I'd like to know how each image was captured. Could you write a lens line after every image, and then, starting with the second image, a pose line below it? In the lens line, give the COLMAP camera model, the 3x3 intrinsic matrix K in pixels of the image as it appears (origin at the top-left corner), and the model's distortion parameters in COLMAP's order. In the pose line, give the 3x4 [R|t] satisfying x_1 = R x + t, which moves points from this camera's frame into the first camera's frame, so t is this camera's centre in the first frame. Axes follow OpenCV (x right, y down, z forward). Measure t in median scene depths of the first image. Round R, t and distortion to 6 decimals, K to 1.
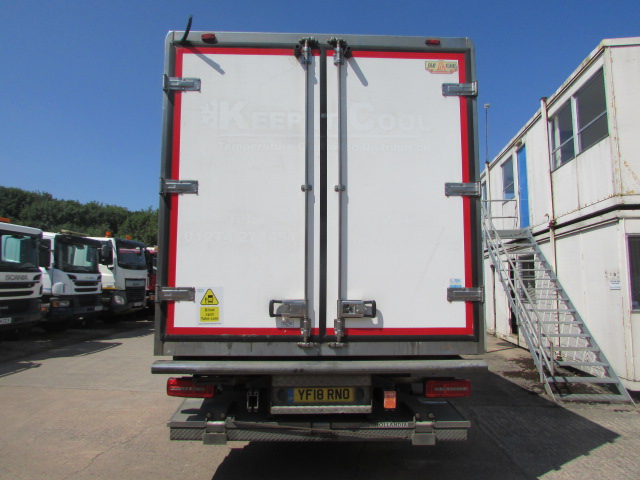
lens RADIAL K [[453.5, 0, 306.4], [0, 453.5, 238.7], [0, 0, 1]] dist [-0.024151, 0.002776]
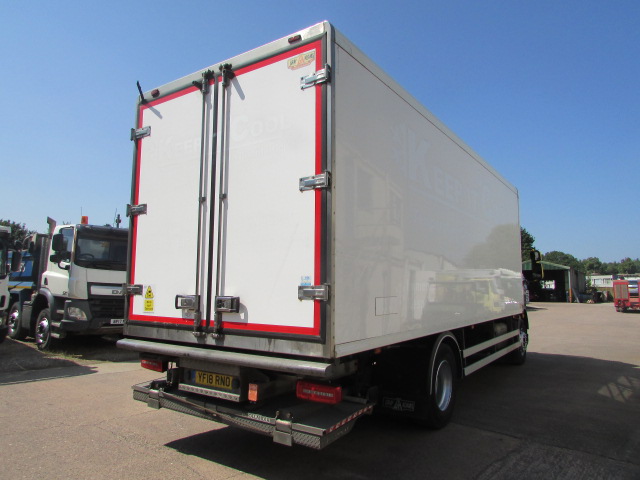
lens RADIAL K [[453.5, 0, 306.4], [0, 453.5, 238.7], [0, 0, 1]] dist [-0.024151, 0.002776]
pose [[0.796725, -0.061525, -0.601202, 0.926035], [0.047166, 0.998100, -0.039637, 0.048028], [0.602499, 0.003224, 0.798113, 0.235408]]
